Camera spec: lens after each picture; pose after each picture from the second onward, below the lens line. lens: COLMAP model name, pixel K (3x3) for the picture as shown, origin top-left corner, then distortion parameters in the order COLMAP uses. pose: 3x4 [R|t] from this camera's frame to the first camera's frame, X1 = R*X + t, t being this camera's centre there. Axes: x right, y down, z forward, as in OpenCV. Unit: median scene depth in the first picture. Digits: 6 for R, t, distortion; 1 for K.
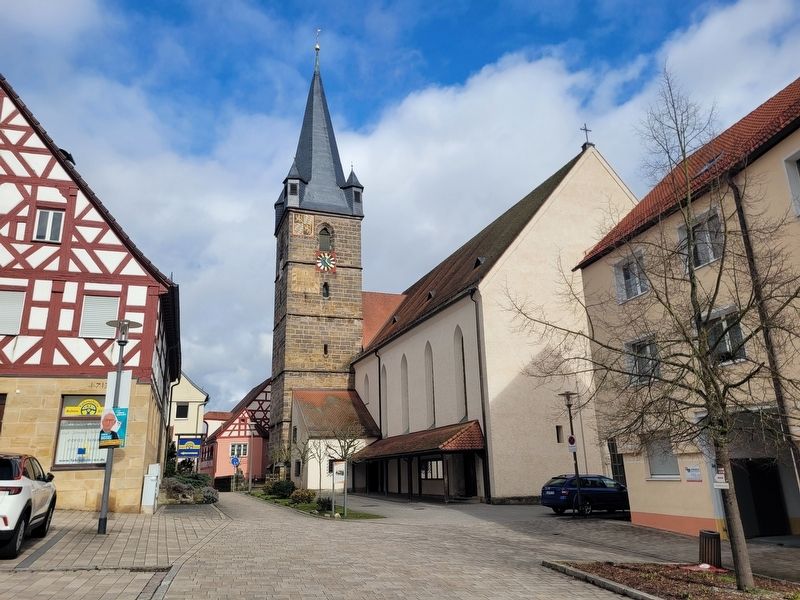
lens RADIAL K [[608.7, 0, 403.3], [0, 608.7, 276.7], [0, 0, 1]] dist [0.063424, 0.002024]
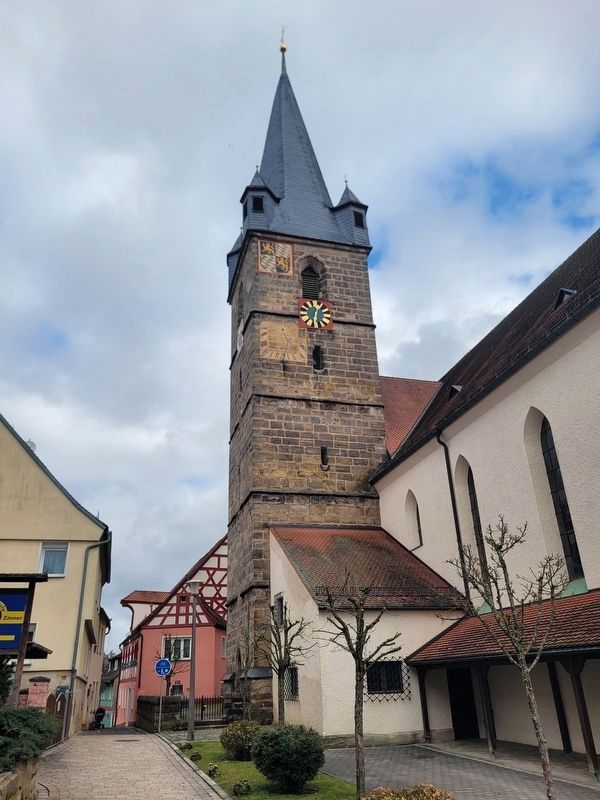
lens RADIAL K [[608.7, 0, 300.0], [0, 608.7, 400.0], [0, 0, 1]] dist [0.063424, 0.002024]
pose [[0.996138, -0.042230, -0.076985, -0.098584], [0.032810, 0.992261, -0.119756, 0.127061], [0.081446, 0.116767, 0.989814, 0.417964]]
